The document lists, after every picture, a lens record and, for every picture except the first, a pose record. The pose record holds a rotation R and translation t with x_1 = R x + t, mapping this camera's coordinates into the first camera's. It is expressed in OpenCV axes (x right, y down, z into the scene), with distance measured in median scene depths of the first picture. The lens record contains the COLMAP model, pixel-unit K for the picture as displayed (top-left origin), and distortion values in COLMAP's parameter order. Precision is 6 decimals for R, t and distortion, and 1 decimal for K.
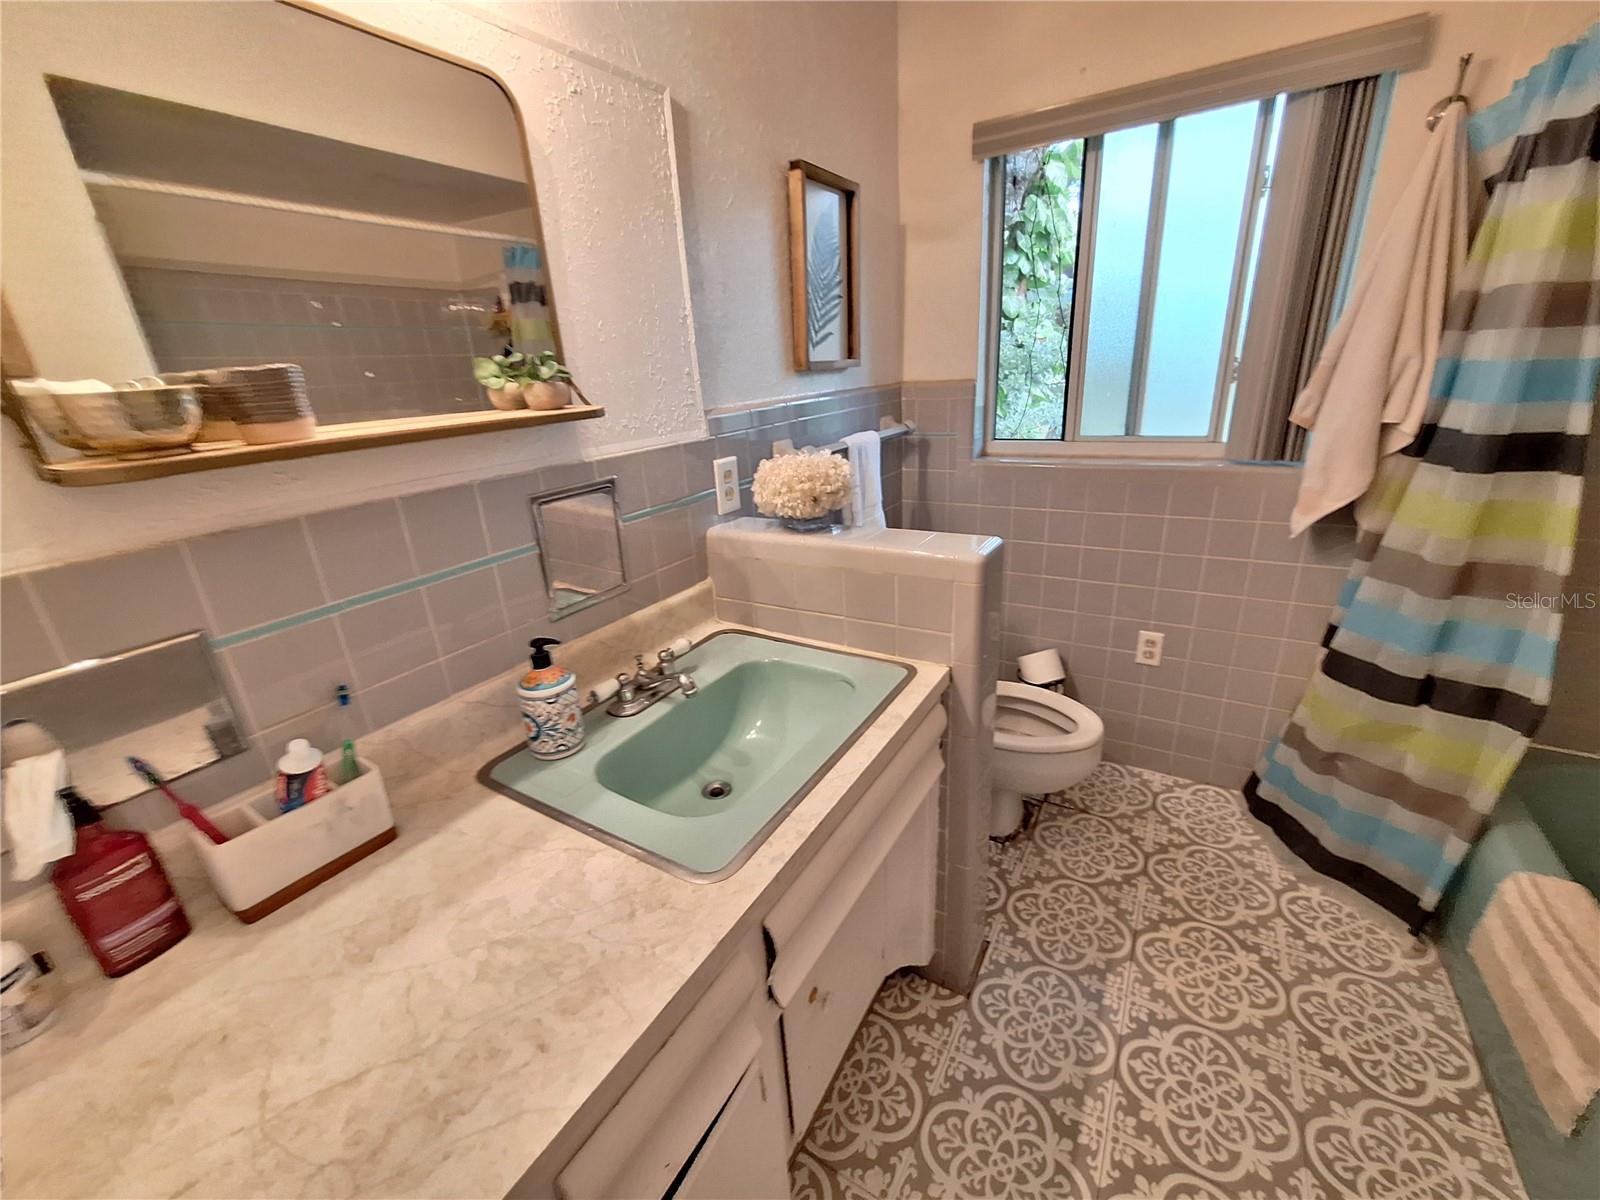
lens RADIAL K [[645.8, 0, 801.0], [0, 645.8, 618.6], [0, 0, 1]] dist [-0.002149, 0.000296]
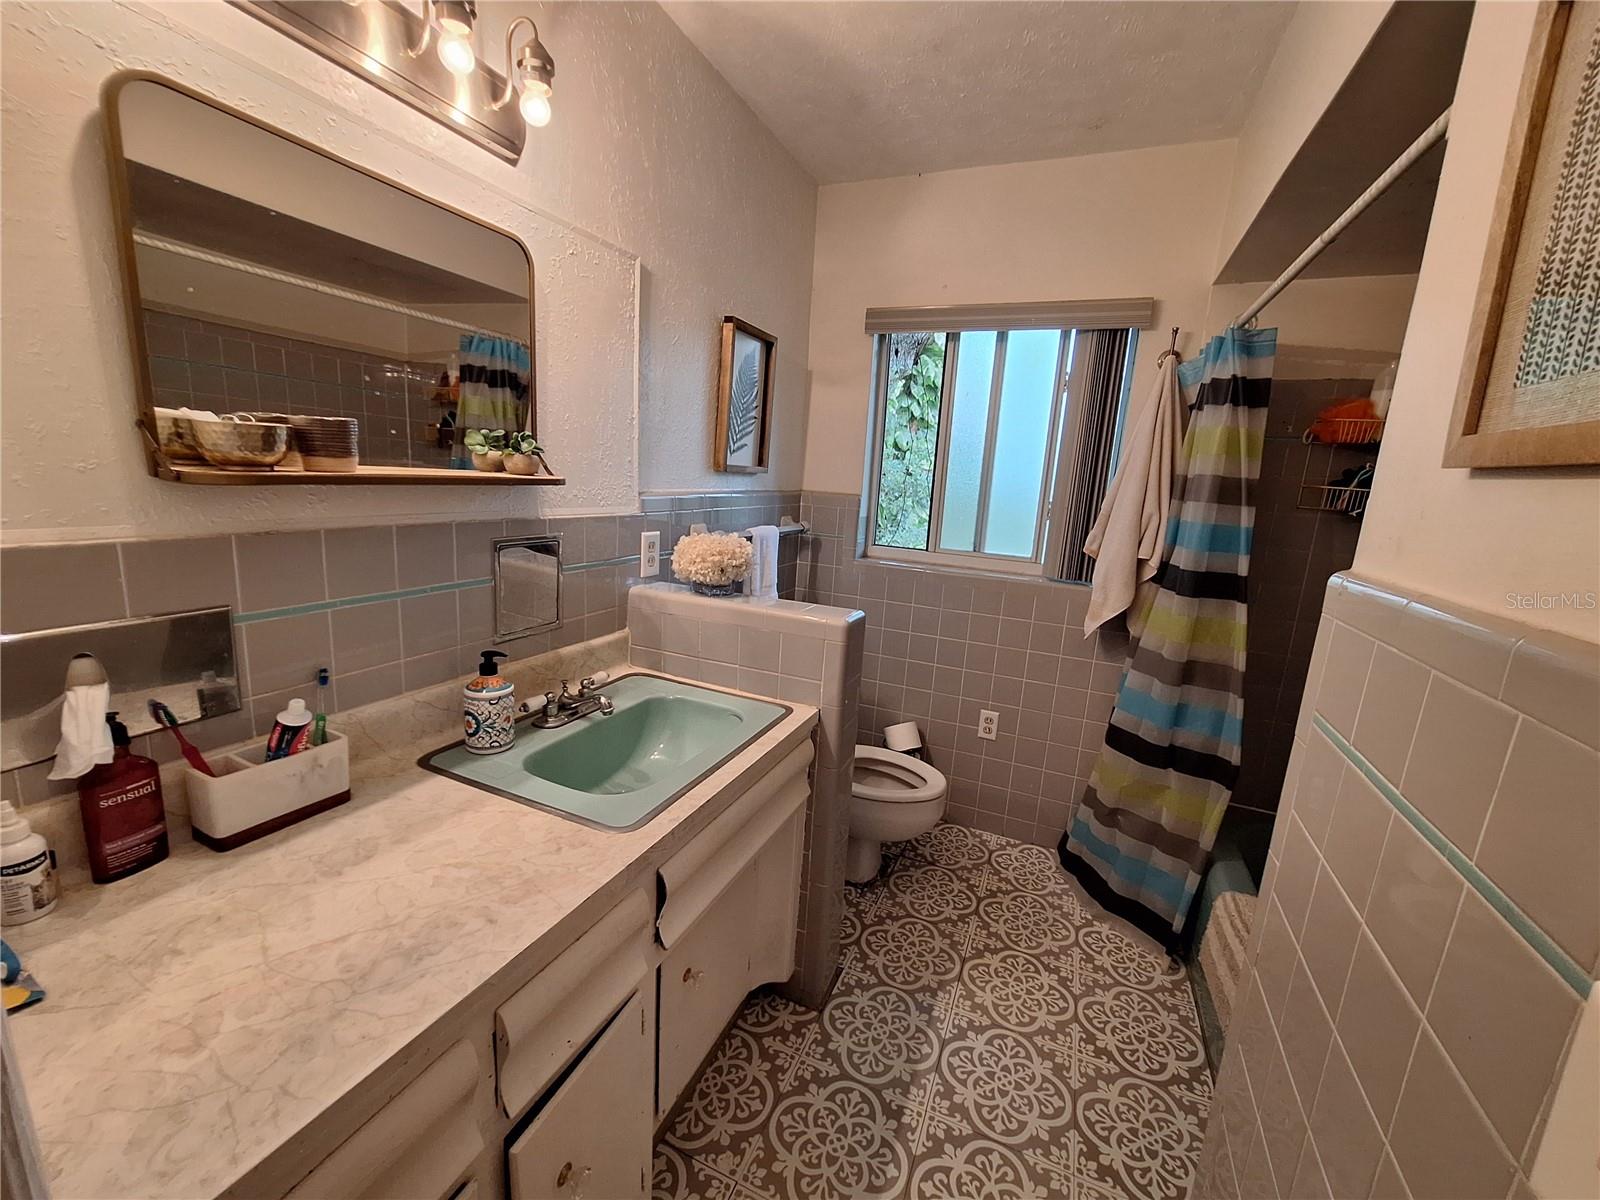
lens RADIAL K [[645.8, 0, 801.0], [0, 645.8, 618.6], [0, 0, 1]] dist [-0.002149, 0.000296]
pose [[0.984366, 0.088968, 0.152015, -0.010893], [-0.065022, 0.985645, -0.155808, 0.092773], [-0.163695, 0.143487, 0.976020, -0.230115]]
